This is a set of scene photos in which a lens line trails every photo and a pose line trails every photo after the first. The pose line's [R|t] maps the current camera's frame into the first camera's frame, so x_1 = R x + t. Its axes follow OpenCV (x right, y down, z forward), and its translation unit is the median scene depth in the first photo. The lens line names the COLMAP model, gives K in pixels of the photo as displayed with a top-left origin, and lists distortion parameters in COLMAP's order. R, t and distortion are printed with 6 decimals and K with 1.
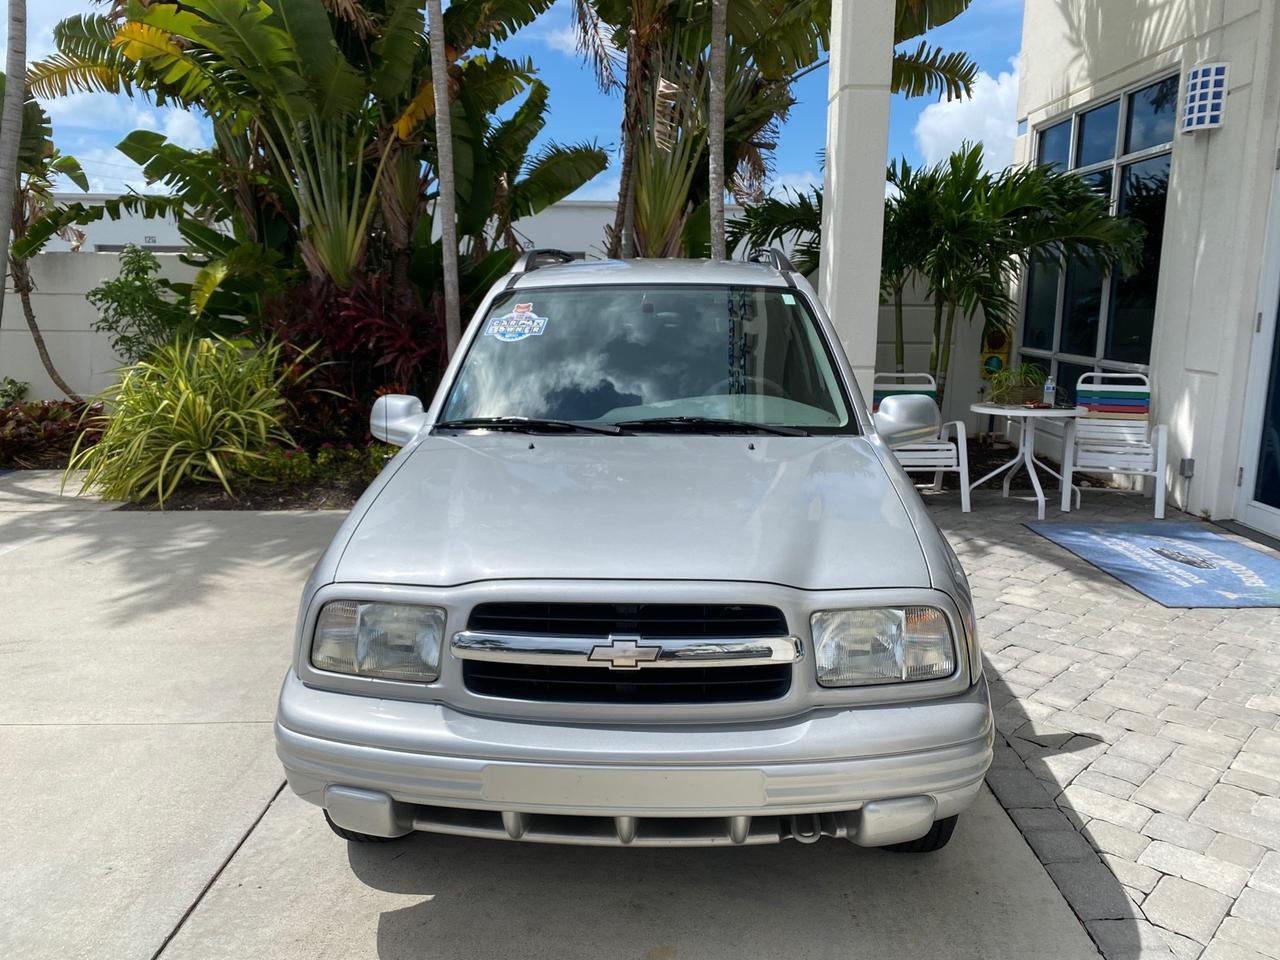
lens RADIAL K [[982.6, 0, 639.0], [0, 982.6, 476.4], [0, 0, 1]] dist [0.006877, -0.013867]
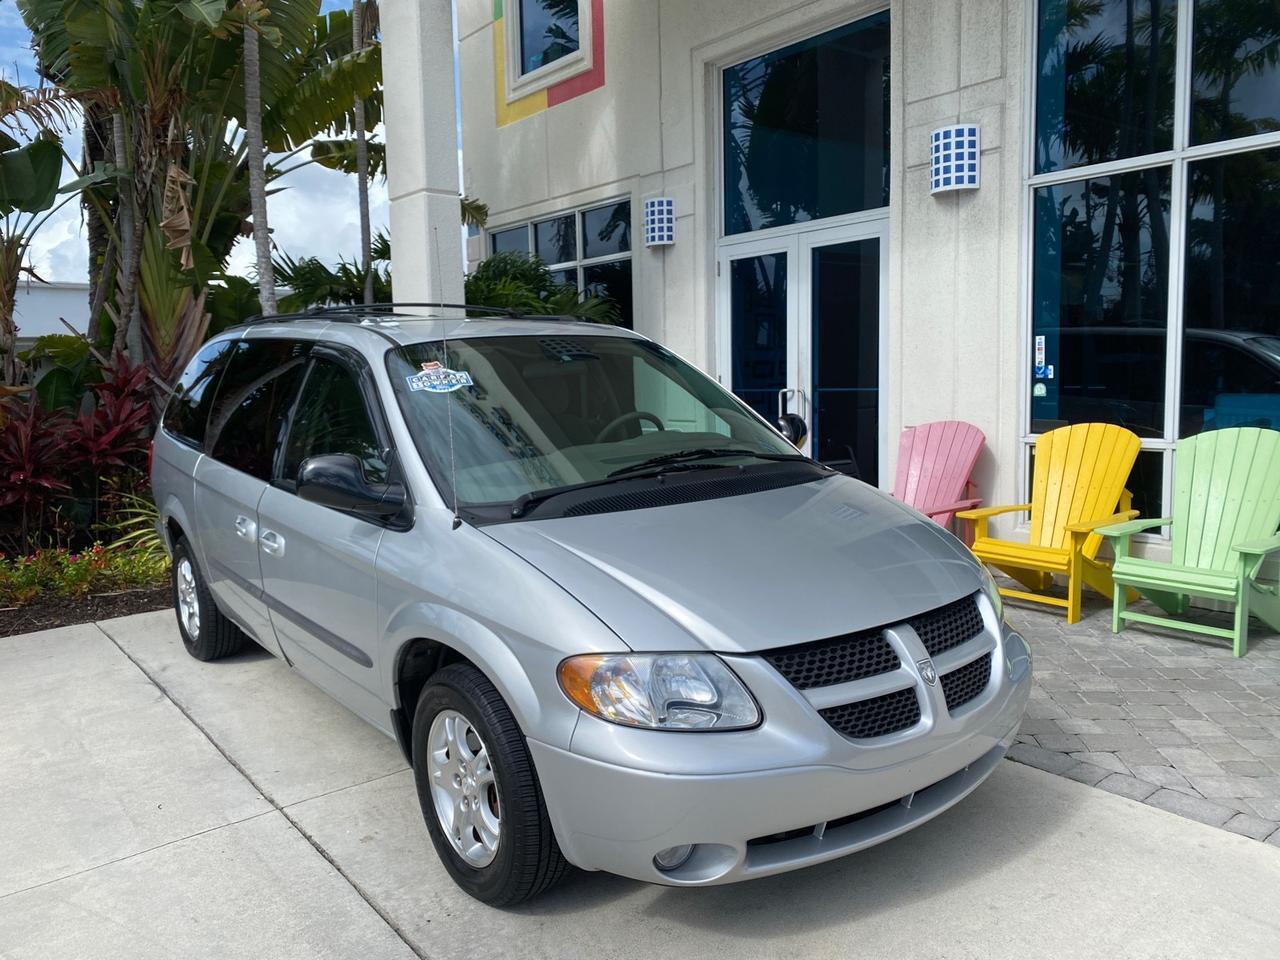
lens RADIAL K [[982.6, 0, 634.3], [0, 982.6, 483.9], [0, 0, 1]] dist [0.006877, -0.013867]
pose [[0.774137, -0.096778, 0.625576, -0.345728], [0.144236, 0.989216, -0.025456, 0.005159], [-0.616366, 0.109937, 0.779748, -0.002101]]
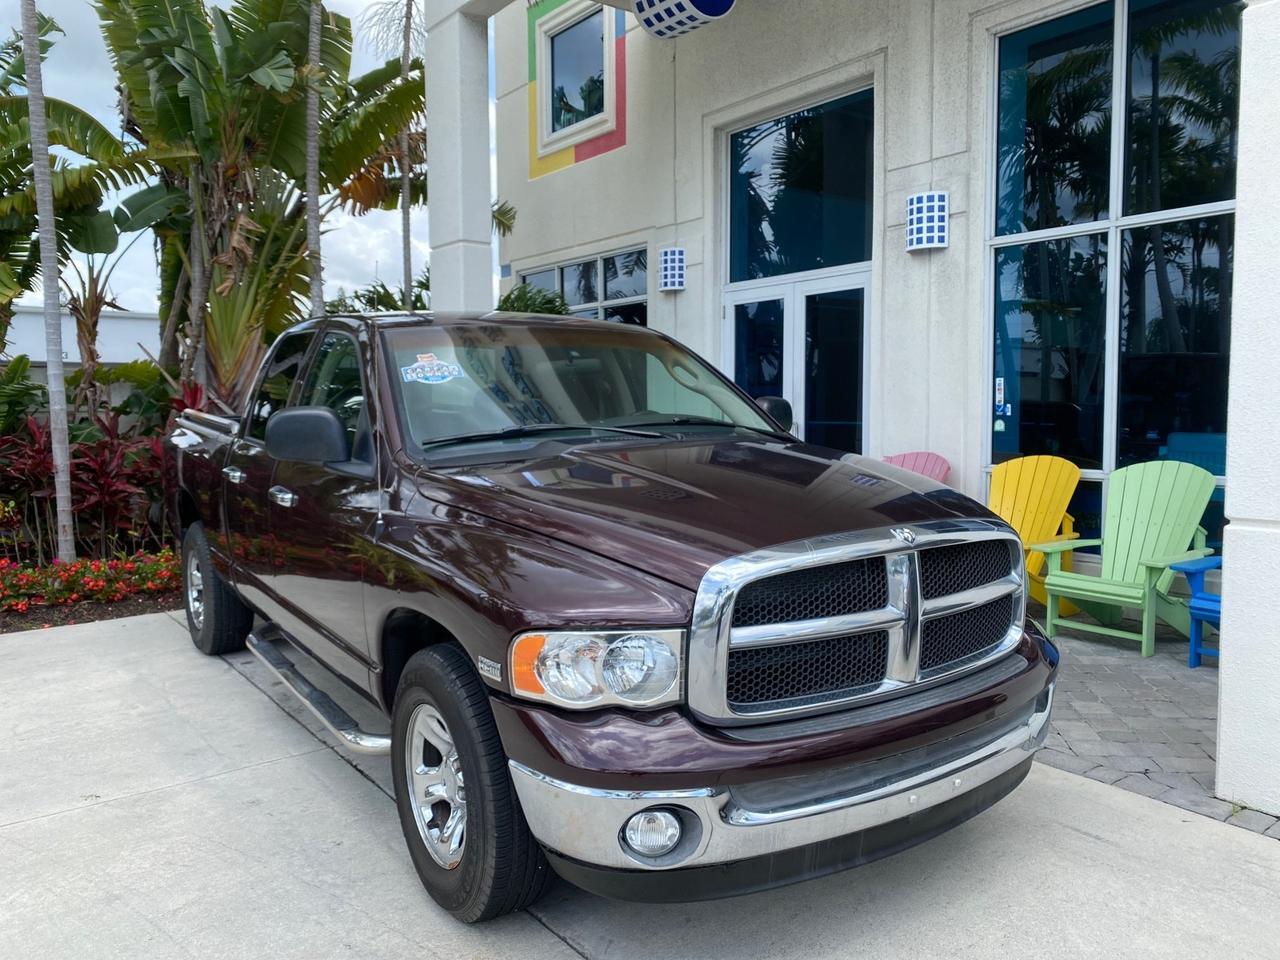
lens RADIAL K [[982.6, 0, 636.2], [0, 982.6, 486.2], [0, 0, 1]] dist [0.006877, -0.013867]
pose [[0.793135, -0.062691, 0.605811, -0.407703], [0.123777, 0.990522, -0.059548, 0.028688], [-0.596336, 0.122215, 0.793377, -0.123190]]
